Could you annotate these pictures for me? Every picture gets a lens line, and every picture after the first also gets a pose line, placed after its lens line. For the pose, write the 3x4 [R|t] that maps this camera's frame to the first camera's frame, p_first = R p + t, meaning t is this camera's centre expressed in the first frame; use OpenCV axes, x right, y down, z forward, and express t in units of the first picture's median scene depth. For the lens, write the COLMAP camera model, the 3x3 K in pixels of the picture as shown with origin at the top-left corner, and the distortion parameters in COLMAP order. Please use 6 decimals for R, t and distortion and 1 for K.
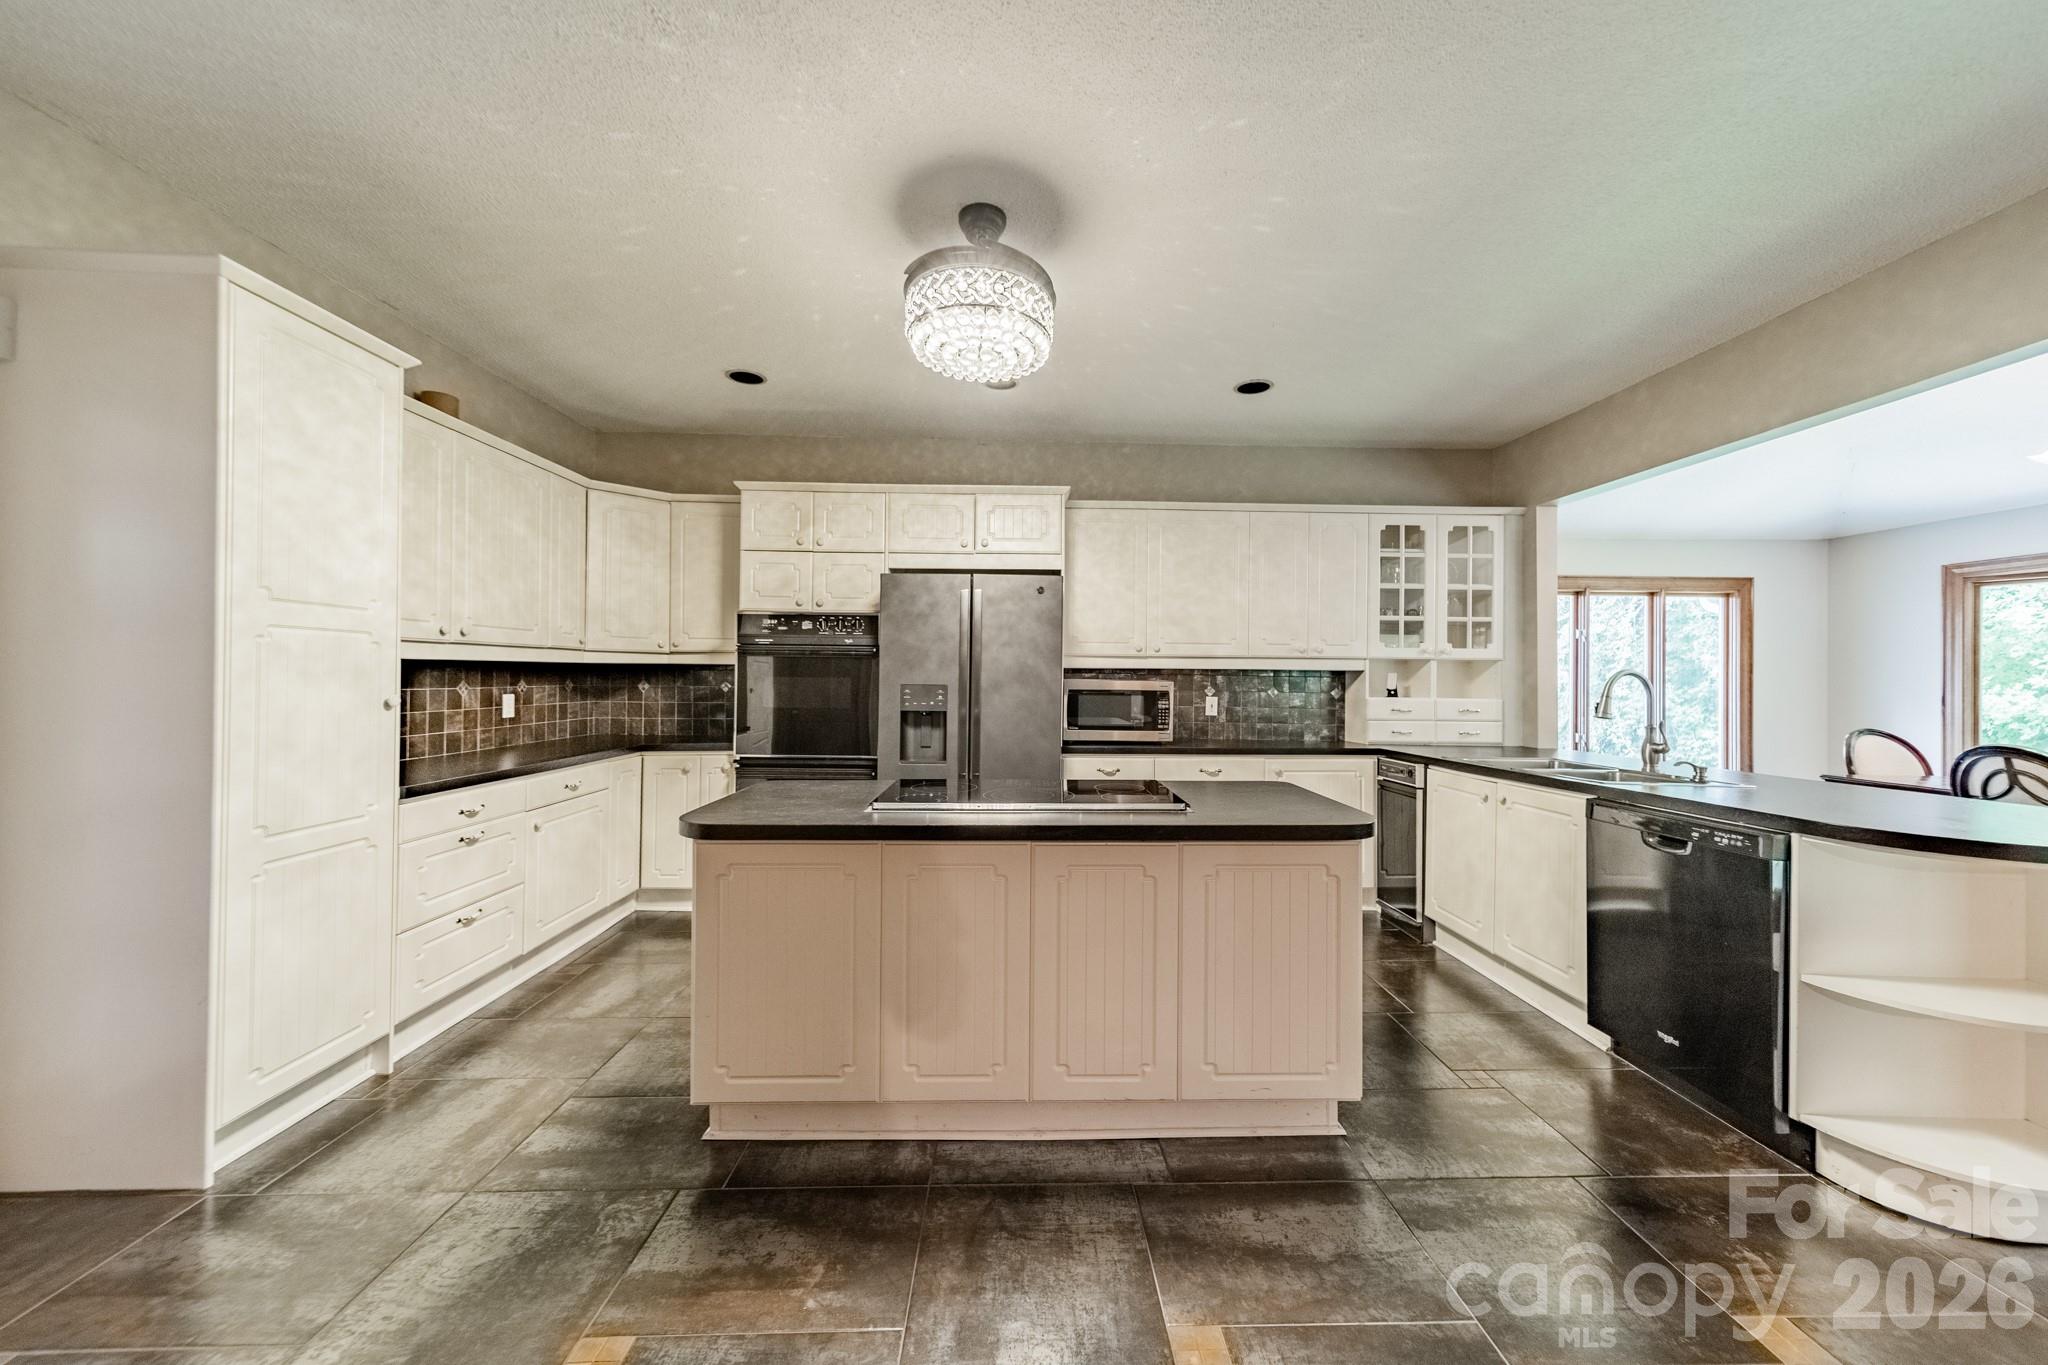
lens RADIAL K [[733.8, 0, 1035.4], [0, 733.8, 678.2], [0, 0, 1]] dist [0.000369, 0.000000]
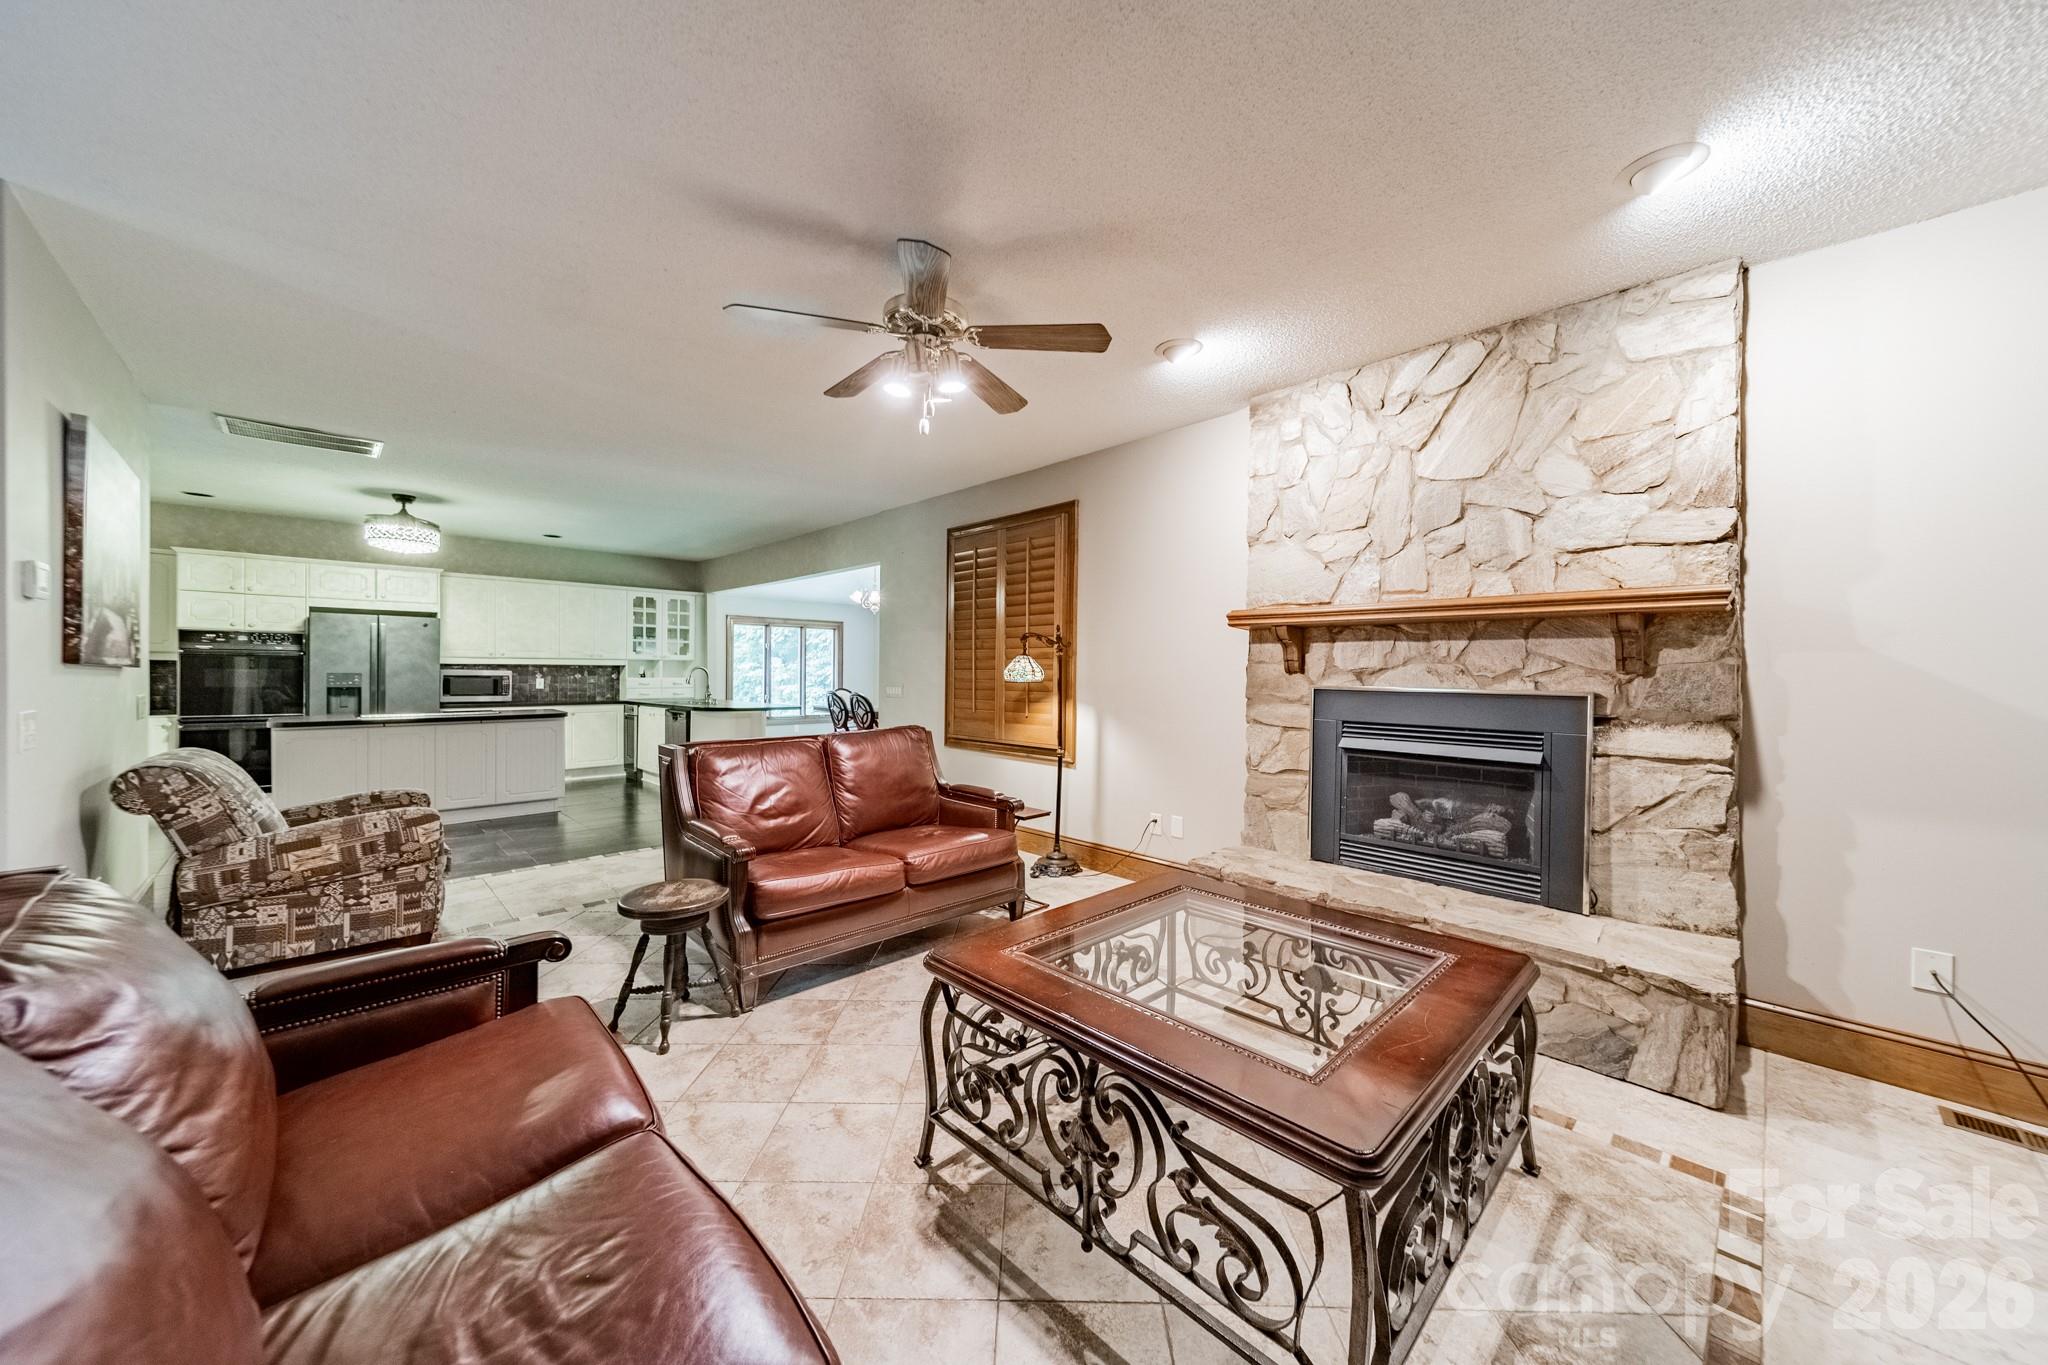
lens RADIAL K [[724.9, 0, 1031.4], [0, 724.9, 677.9], [0, 0, 1]] dist [0.008485, -0.000014]
pose [[0.735753, -0.009263, 0.677187, -0.115171], [-0.004491, 0.999818, 0.018556, -0.019904], [-0.677236, -0.016693, 0.735577, -1.448427]]
